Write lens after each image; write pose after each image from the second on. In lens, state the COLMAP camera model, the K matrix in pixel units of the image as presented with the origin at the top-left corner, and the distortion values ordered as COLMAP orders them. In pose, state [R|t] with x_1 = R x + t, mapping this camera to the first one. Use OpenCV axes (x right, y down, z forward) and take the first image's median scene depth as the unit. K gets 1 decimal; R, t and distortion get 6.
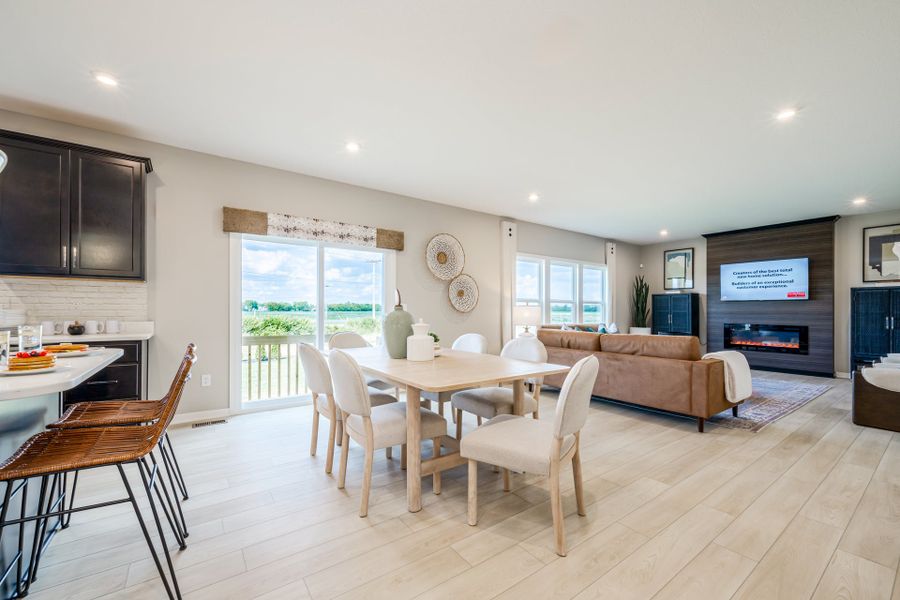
lens RADIAL K [[358.7, 0, 448.3], [0, 358.7, 311.1], [0, 0, 1]] dist [0.001979, -0.000765]
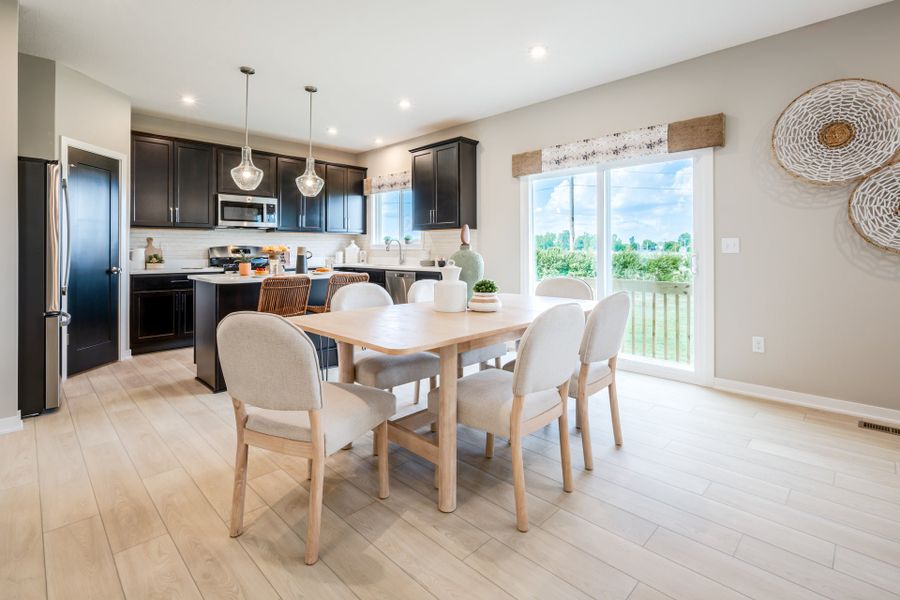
lens RADIAL K [[430.1, 0, 451.6], [0, 430.1, 246.2], [0, 0, 1]] dist [-0.013226, 0.003227]
pose [[0.167321, -0.012908, -0.985818, 0.390074], [0.005316, 0.999912, -0.012190, 0.000539], [0.985888, -0.003201, 0.167375, 0.368729]]
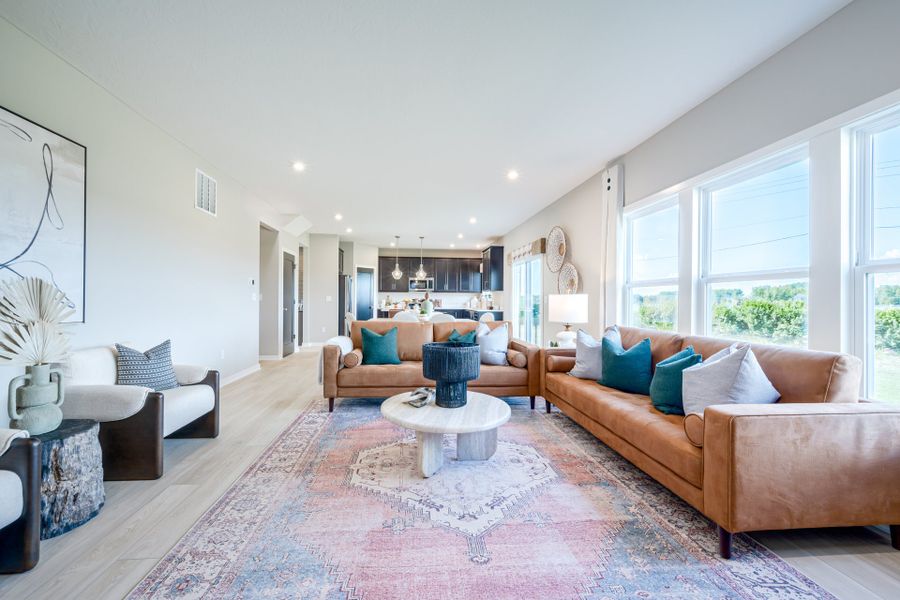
lens RADIAL K [[358.7, 0, 428.9], [0, 358.7, 299.9], [0, 0, 1]] dist [0.001979, -0.000765]
pose [[-0.520902, -0.010684, -0.853550, 0.920965], [-0.008820, 0.999936, -0.007133, 0.003632], [0.853571, 0.003813, -0.520962, 1.069595]]
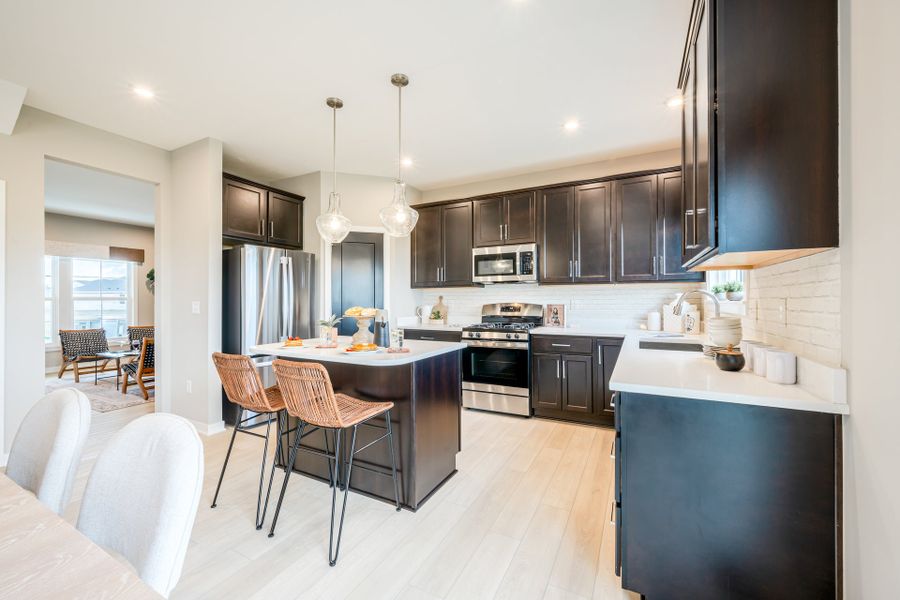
lens RADIAL K [[358.7, 0, 447.3], [0, 358.7, 296.9], [0, 0, 1]] dist [0.001979, -0.000765]
pose [[-0.888648, -0.006486, -0.458545, -0.207814], [0.000040, 0.999899, -0.014221, -0.016727], [0.458591, -0.012656, -0.888558, 0.642195]]
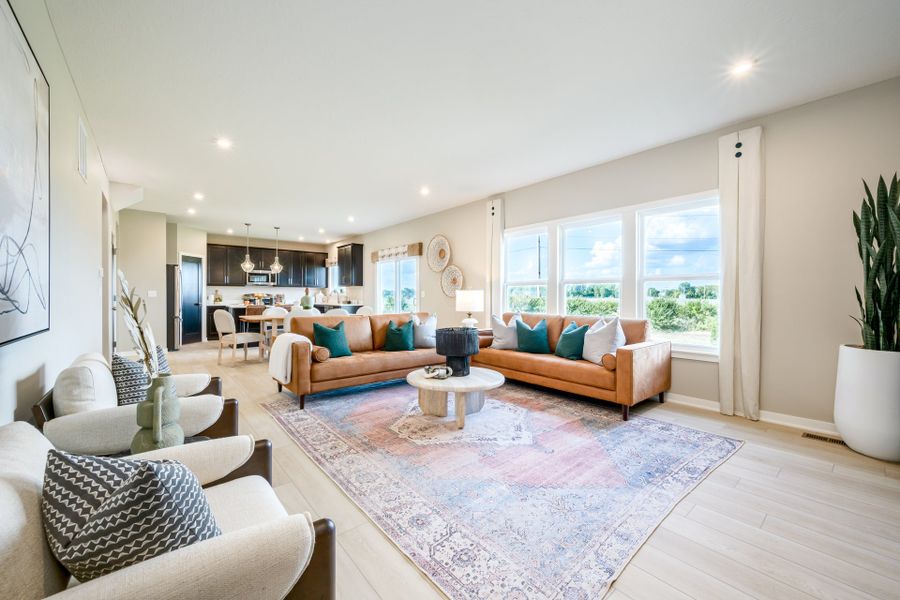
lens RADIAL K [[358.7, 0, 444.1], [0, 358.7, 296.7], [0, 0, 1]] dist [0.001979, -0.000765]
pose [[0.064177, -0.001948, -0.997937, 1.096181], [0.000885, 0.999998, -0.001895, 0.003496], [0.997938, -0.000762, 0.064179, 0.820040]]
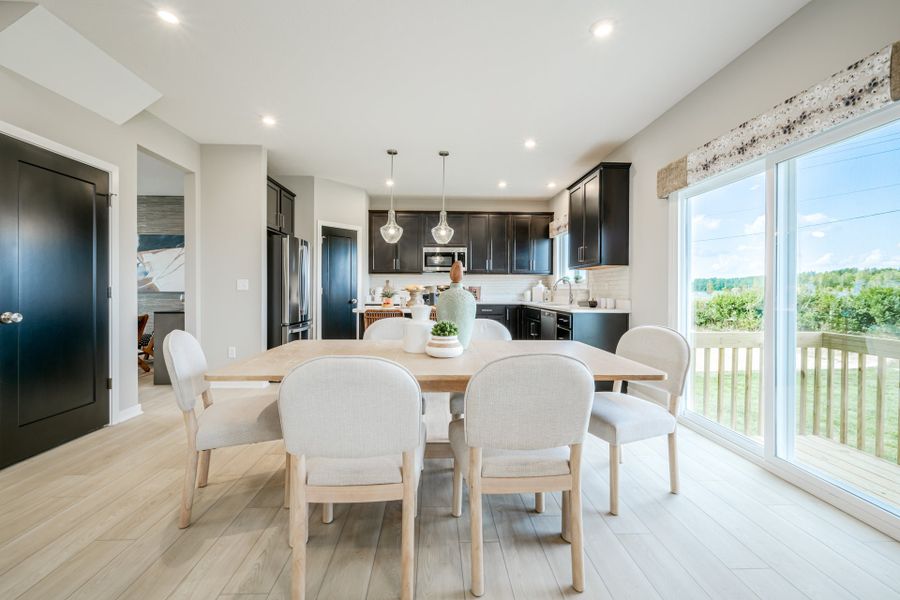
lens RADIAL K [[358.7, 0, 439.6], [0, 358.7, 291.1], [0, 0, 1]] dist [0.001979, -0.000765]
pose [[-0.560347, -0.002708, -0.828254, 0.242283], [-0.005108, 0.999987, 0.000187, 0.001458], [0.828242, 0.004335, -0.560353, 0.648584]]
